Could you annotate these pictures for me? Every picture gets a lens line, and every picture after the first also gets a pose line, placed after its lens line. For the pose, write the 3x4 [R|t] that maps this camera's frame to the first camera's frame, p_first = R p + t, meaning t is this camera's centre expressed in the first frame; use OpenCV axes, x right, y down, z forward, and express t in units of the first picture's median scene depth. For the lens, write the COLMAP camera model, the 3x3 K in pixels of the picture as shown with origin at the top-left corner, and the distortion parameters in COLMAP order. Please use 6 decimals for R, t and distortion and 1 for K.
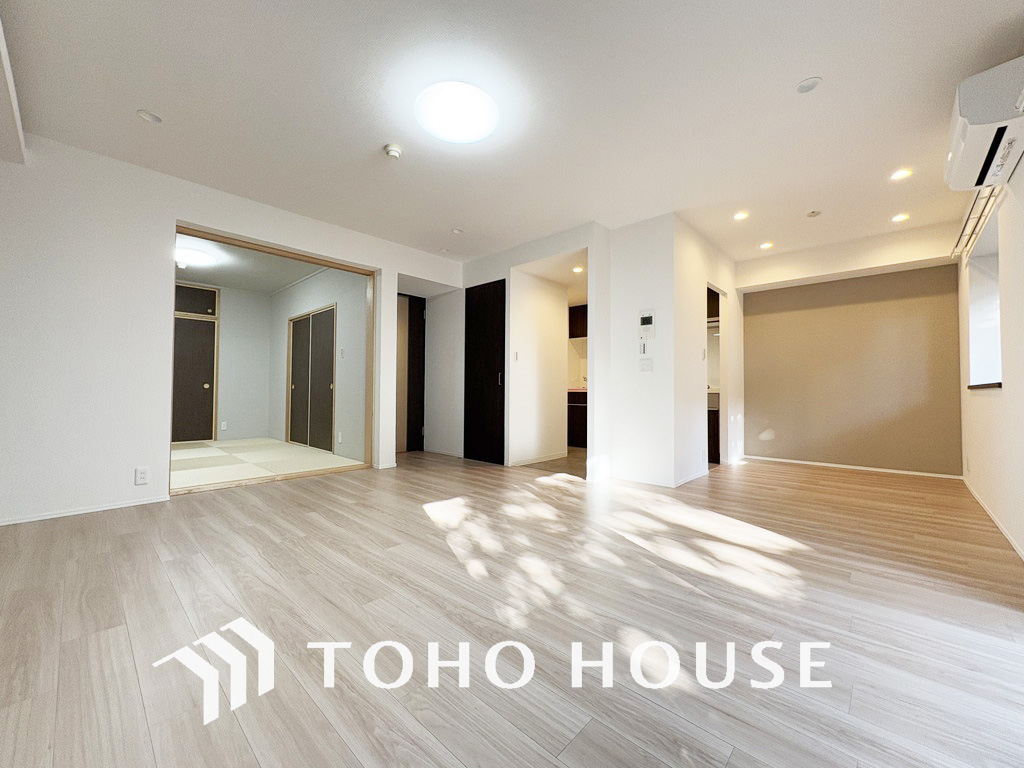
lens RADIAL K [[409.2, 0, 503.9], [0, 409.2, 382.5], [0, 0, 1]] dist [0.003342, 0.000091]
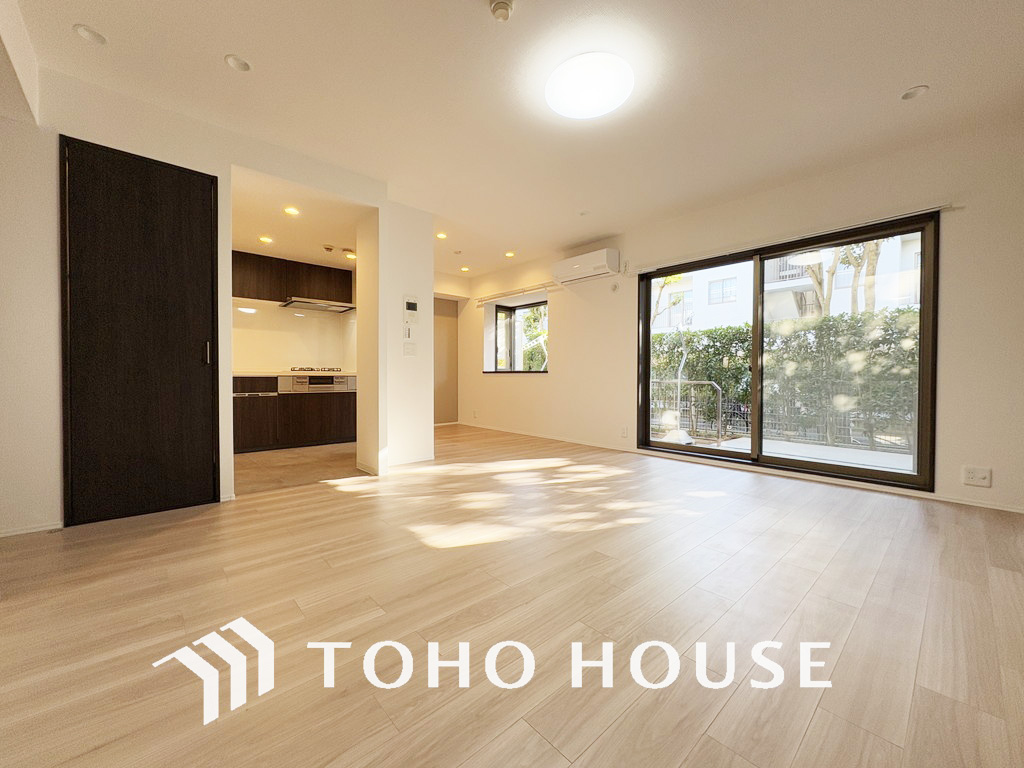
lens RADIAL K [[409.2, 0, 515.3], [0, 409.2, 384.3], [0, 0, 1]] dist [0.003342, 0.000091]
pose [[0.068436, -0.026742, 0.997297, -1.006349], [-0.021815, 0.999362, 0.028294, 0.016091], [-0.997417, -0.023692, 0.067809, 0.998662]]
